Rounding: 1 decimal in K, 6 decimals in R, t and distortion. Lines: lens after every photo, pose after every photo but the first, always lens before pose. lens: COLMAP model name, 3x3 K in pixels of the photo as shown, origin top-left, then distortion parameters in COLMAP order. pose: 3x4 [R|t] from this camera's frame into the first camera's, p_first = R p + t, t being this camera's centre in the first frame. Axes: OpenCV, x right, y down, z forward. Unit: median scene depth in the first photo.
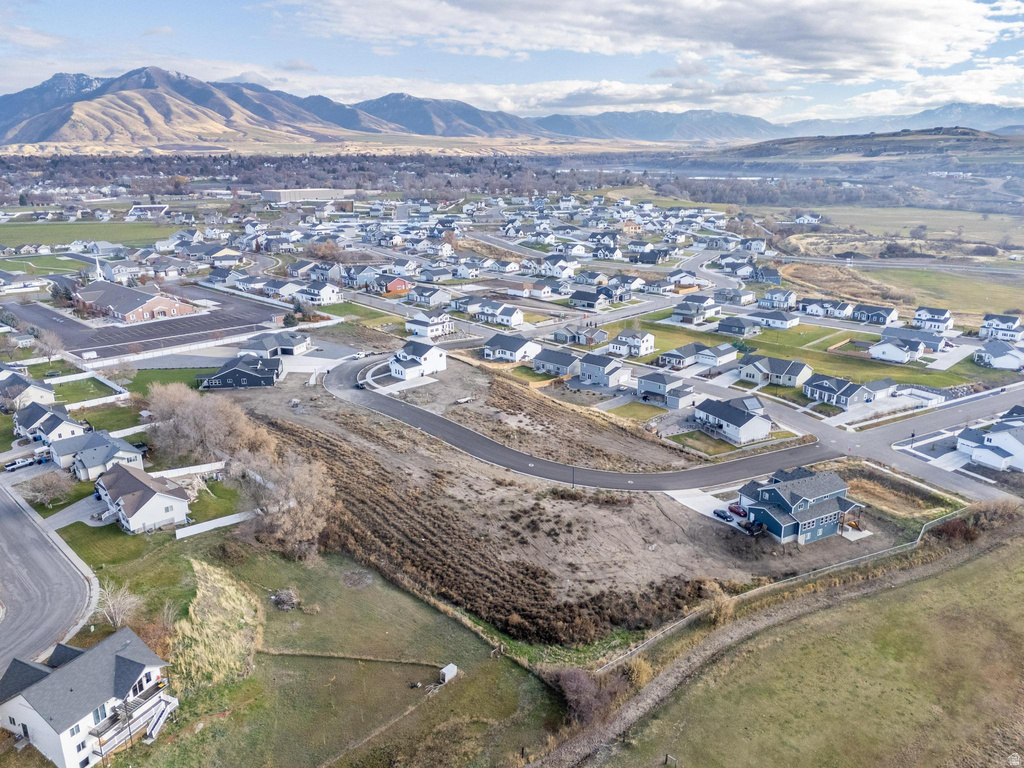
lens RADIAL K [[750.3, 0, 518.4], [0, 750.3, 383.7], [0, 0, 1]] dist [0.075552, -0.062178]
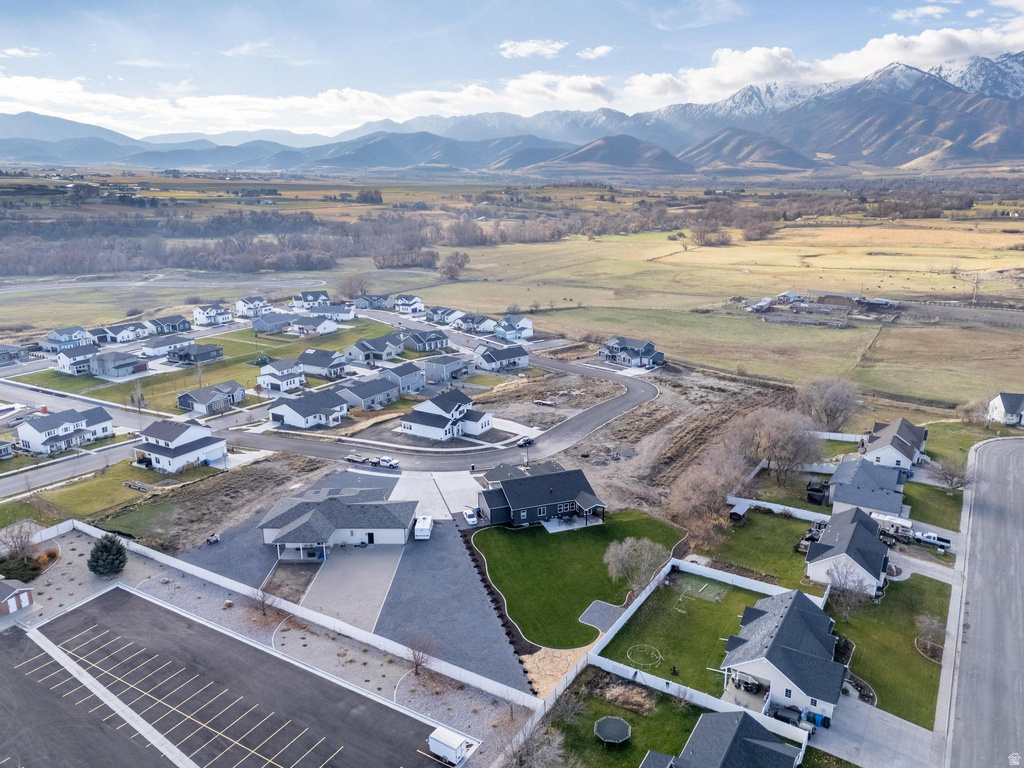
lens RADIAL K [[750.3, 0, 518.4], [0, 750.3, 383.7], [0, 0, 1]] dist [0.075552, -0.062178]
pose [[-0.221881, -0.253957, 0.941422, -0.556222], [0.289481, 0.904802, 0.312305, -0.180185], [-0.931112, 0.341818, -0.127243, 0.636135]]
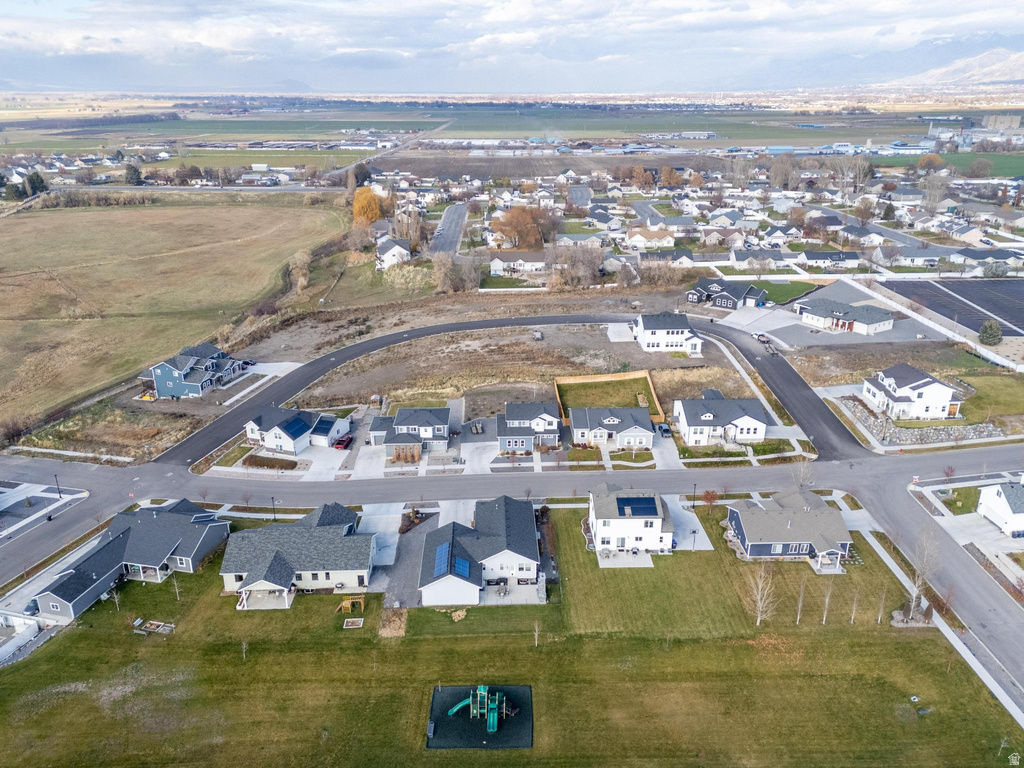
lens RADIAL K [[763.1, 0, 517.7], [0, 763.1, 385.2], [0, 0, 1]] dist [0.079081, -0.070349]
pose [[-0.698000, 0.261601, -0.666604, 0.354931], [-0.206429, 0.817862, 0.537112, -0.256669], [0.685699, 0.512511, -0.516866, 0.851375]]
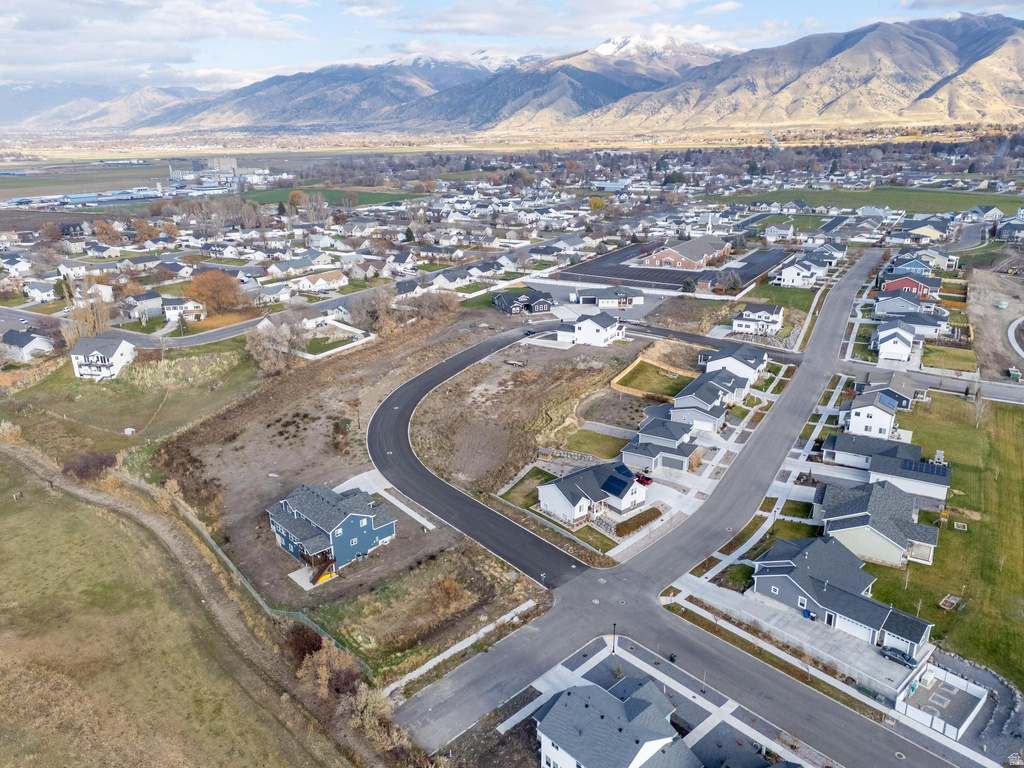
lens RADIAL K [[750.3, 0, 518.4], [0, 750.3, 383.7], [0, 0, 1]] dist [0.075552, -0.062178]
pose [[0.238363, 0.312054, -0.919676, 0.500610], [-0.275778, 0.929739, 0.243992, -0.115410], [0.931198, 0.195467, 0.307673, 0.378552]]
